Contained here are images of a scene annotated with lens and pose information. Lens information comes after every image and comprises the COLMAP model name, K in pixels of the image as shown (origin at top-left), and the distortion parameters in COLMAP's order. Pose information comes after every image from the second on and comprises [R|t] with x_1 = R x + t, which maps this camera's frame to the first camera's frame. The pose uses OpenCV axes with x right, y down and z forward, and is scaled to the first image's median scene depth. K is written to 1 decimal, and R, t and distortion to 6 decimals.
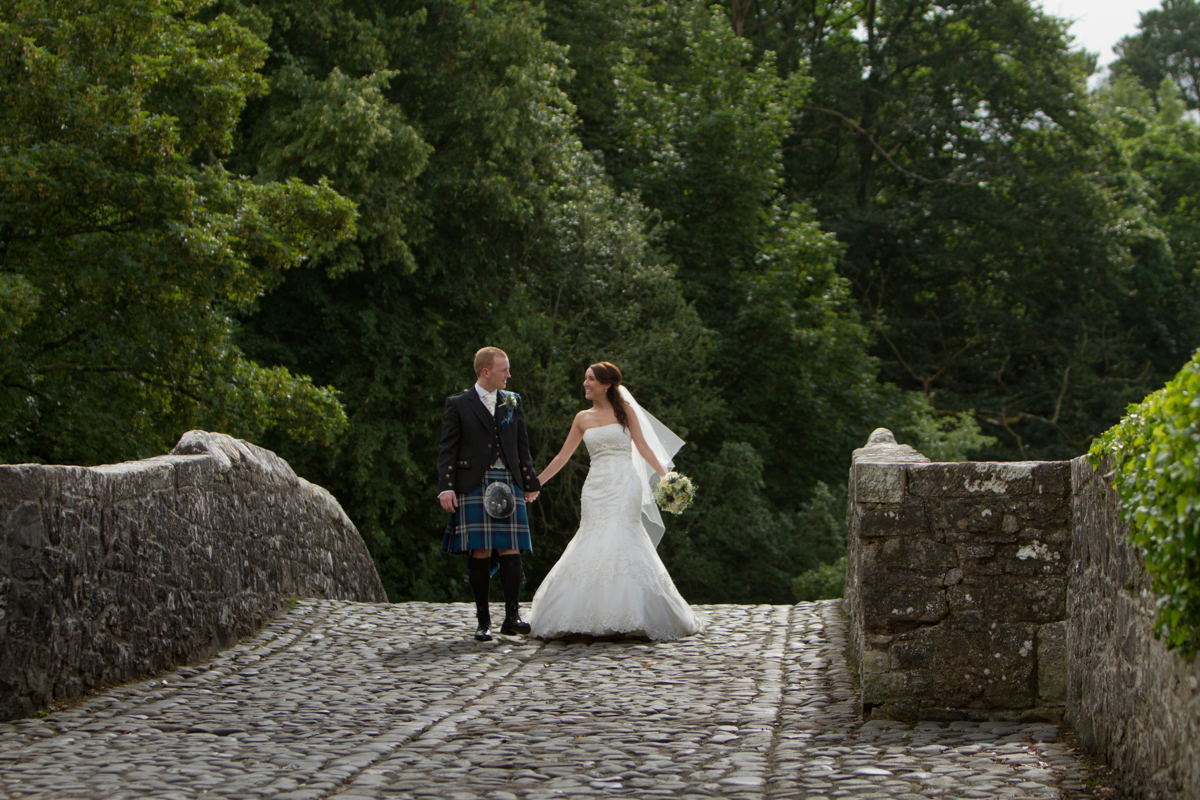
lens RADIAL K [[3889.9, 0, 628.7], [0, 3889.9, 476.5], [0, 0, 1]] dist [-0.362297, 0.000000]
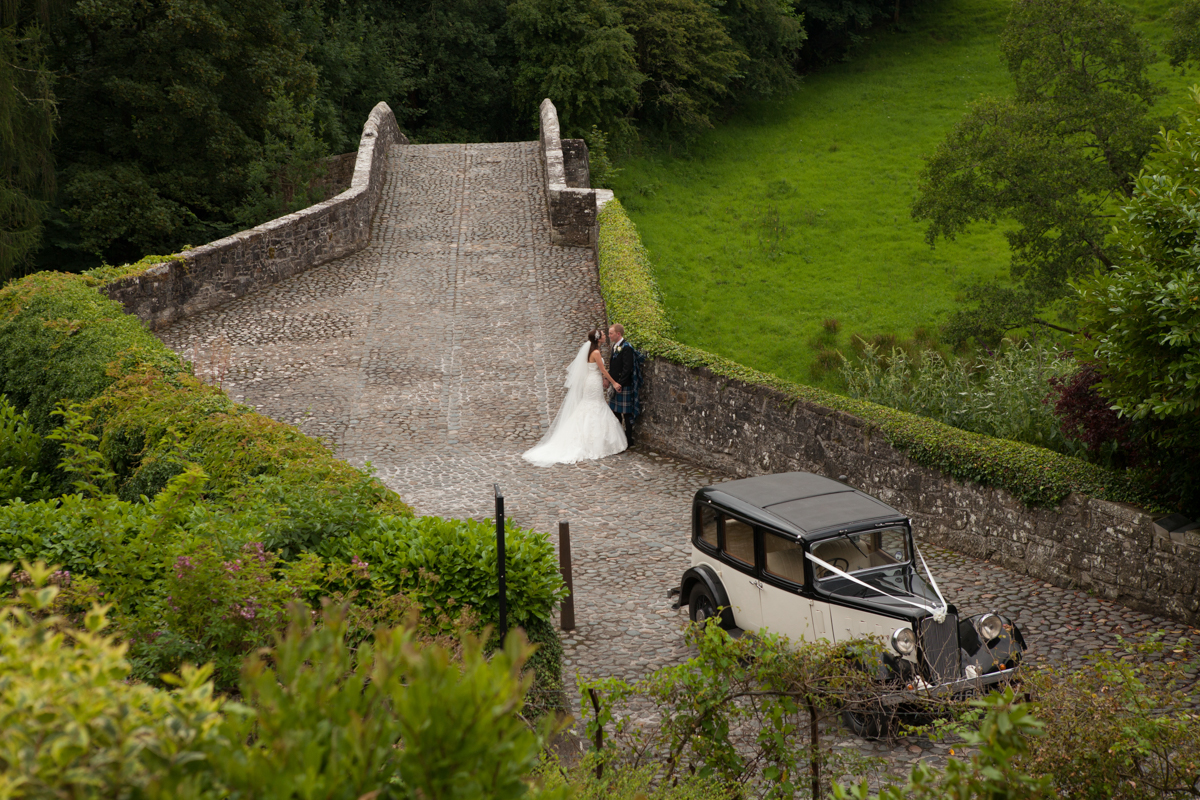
lens RADIAL K [[2399.5, 0, 606.2], [0, 2399.5, 399.3], [0, 0, 1]] dist [0.258893, 0.000000]
pose [[0.994992, -0.038084, 0.092415, -0.045020], [0.009409, 0.956152, 0.292721, -0.182561], [-0.099511, -0.290385, 0.951722, -0.547491]]
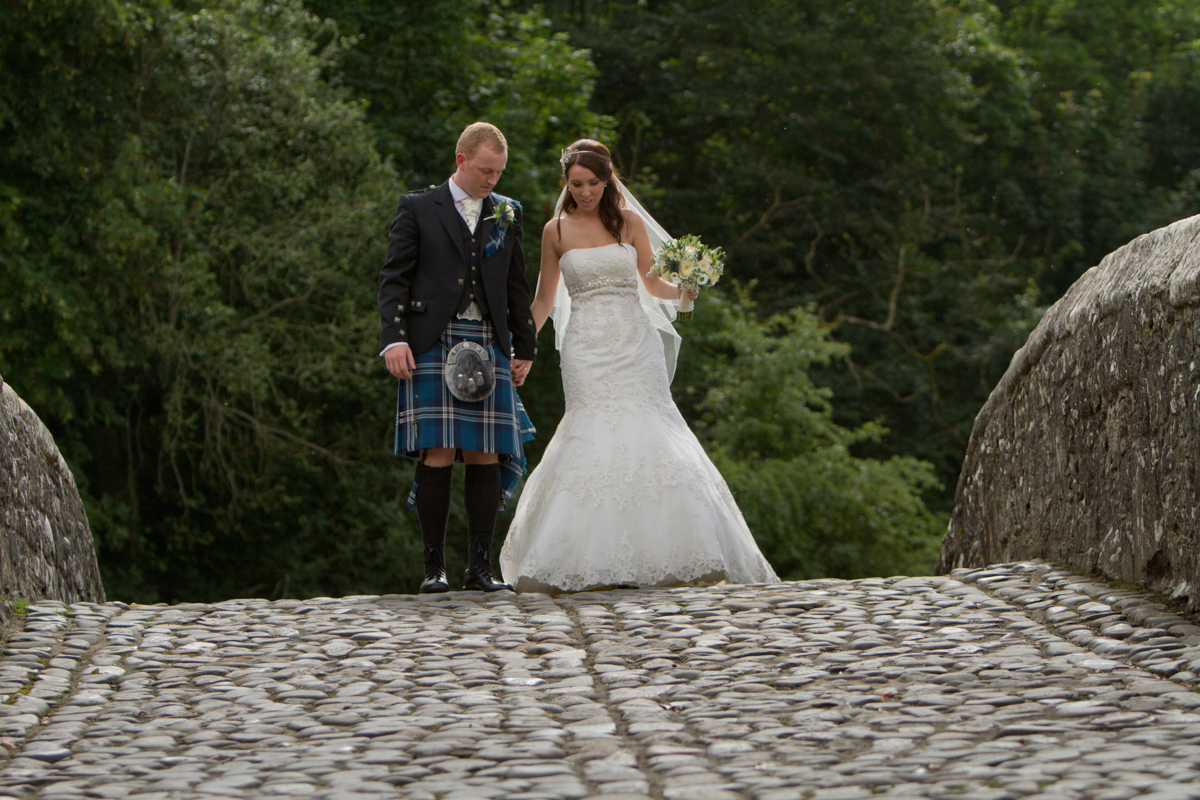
lens RADIAL K [[5032.5, 0, 598.9], [0, 5032.5, 401.0], [0, 0, 1]] dist [-0.237193, 0.000000]
pose [[0.994619, -0.040420, 0.095393, -0.033316], [0.041507, 0.999094, -0.009438, 0.006589], [-0.094925, 0.013347, 0.995395, 0.151853]]
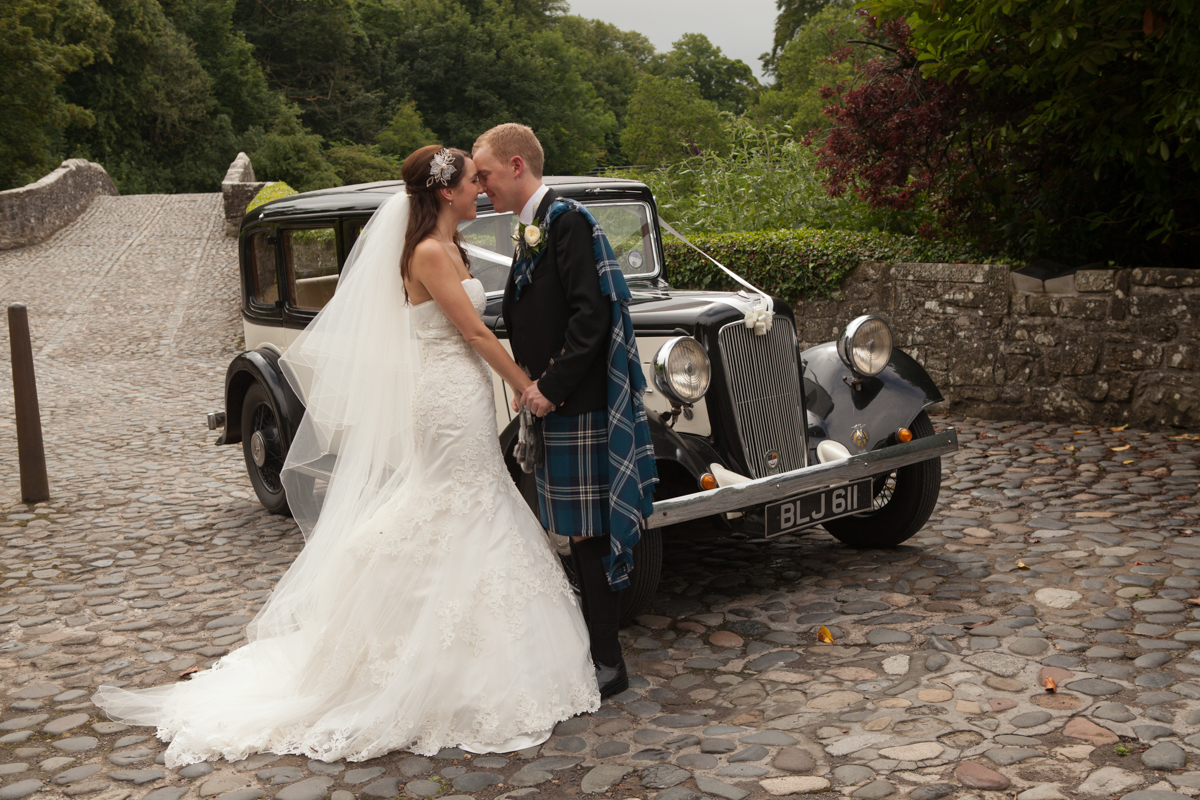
lens RADIAL K [[1433.1, 0, 608.6], [0, 1433.1, 395.3], [0, 0, 1]] dist [-0.004449, 0.000000]
pose [[0.963249, -0.068905, 0.259621, 0.012619], [0.010817, 0.975705, 0.218822, -0.039540], [-0.268392, -0.207972, 0.940592, -0.258366]]
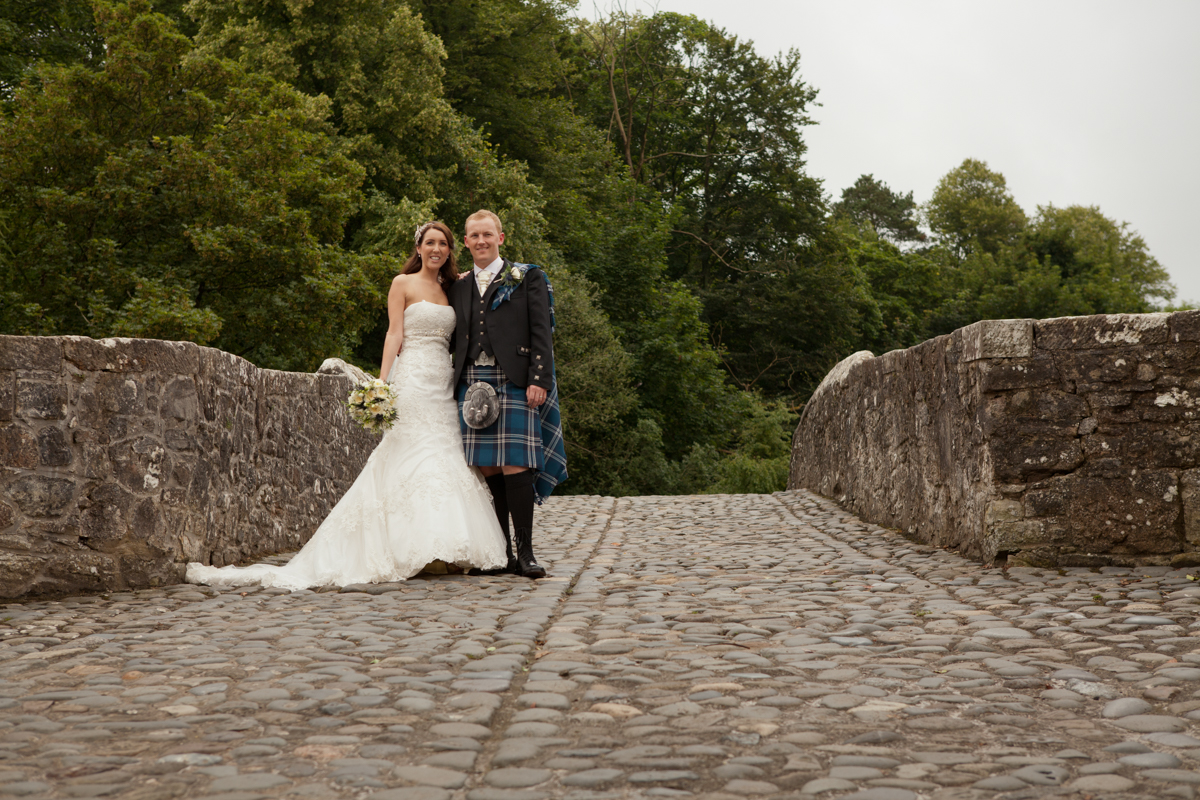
lens RADIAL K [[1994.8, 0, 601.5], [0, 1994.8, 397.8], [0, 0, 1]] dist [0.085016, 0.000000]
pose [[0.999422, -0.016379, 0.029785, -0.018100], [0.017336, 0.999331, -0.032190, 0.009944], [-0.029237, 0.032688, 0.999038, 0.141256]]
